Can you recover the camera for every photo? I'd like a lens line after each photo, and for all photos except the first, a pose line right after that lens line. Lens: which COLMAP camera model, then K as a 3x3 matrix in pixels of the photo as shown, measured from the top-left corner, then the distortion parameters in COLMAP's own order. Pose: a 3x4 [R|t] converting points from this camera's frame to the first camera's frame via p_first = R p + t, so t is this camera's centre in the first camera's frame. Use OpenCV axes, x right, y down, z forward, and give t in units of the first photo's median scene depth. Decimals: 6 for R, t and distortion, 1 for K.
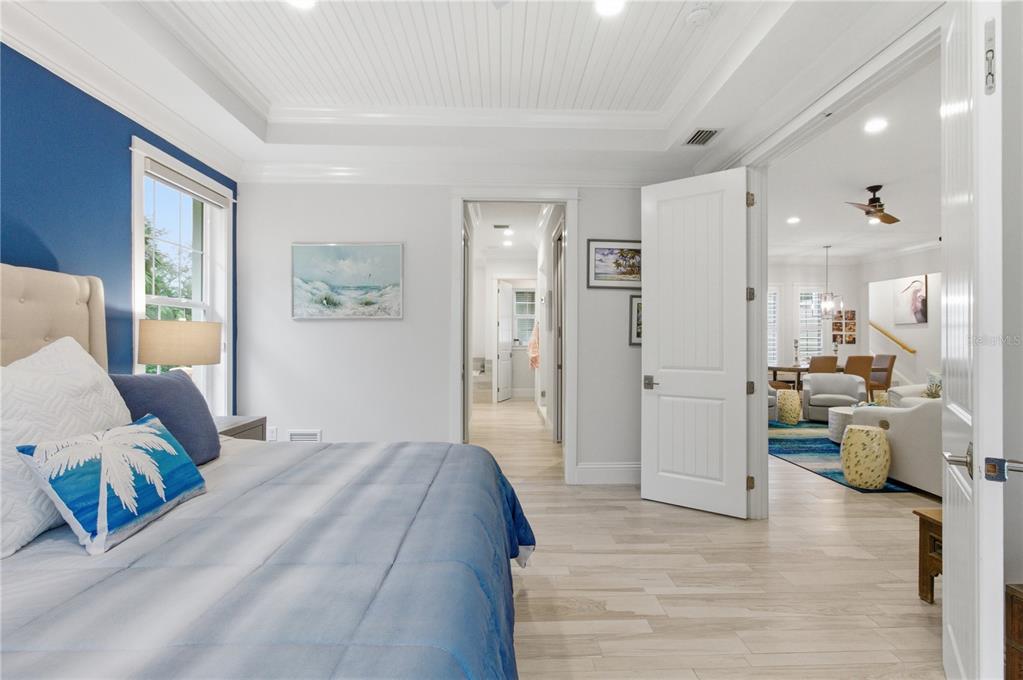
lens RADIAL K [[474.9, 0, 511.2], [0, 474.9, 345.7], [0, 0, 1]] dist [-0.007968, 0.004166]
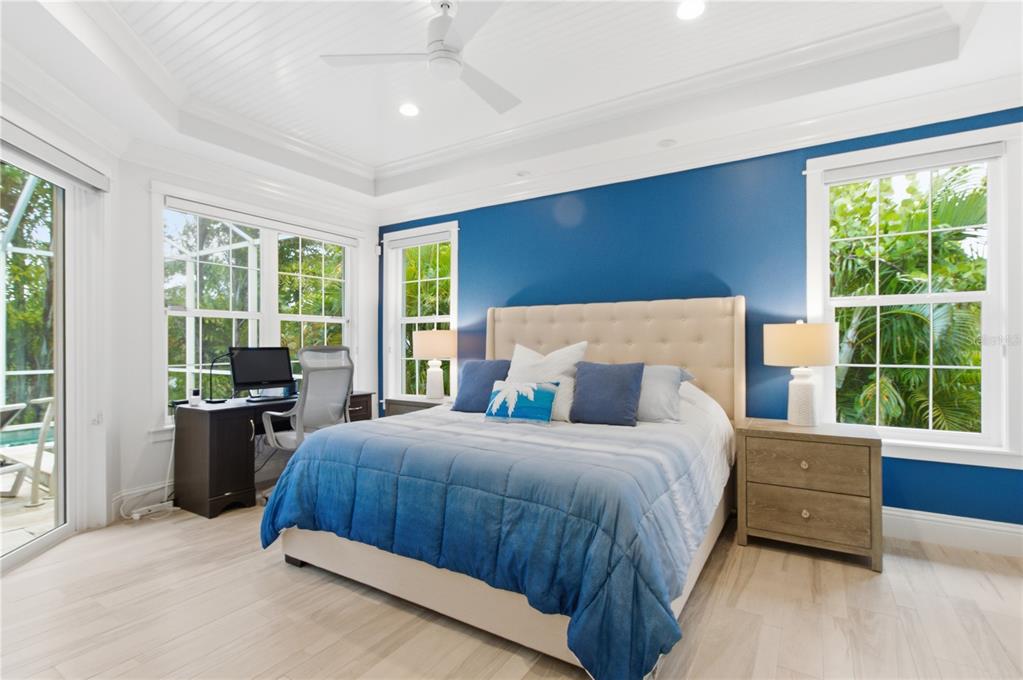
lens RADIAL K [[474.9, 0, 507.1], [0, 474.9, 338.5], [0, 0, 1]] dist [-0.007968, 0.004166]
pose [[-0.561486, -0.002515, -0.827483, 0.809556], [-0.005225, 0.999986, 0.000507, -0.028846], [0.827470, 0.004609, -0.561491, 1.609750]]
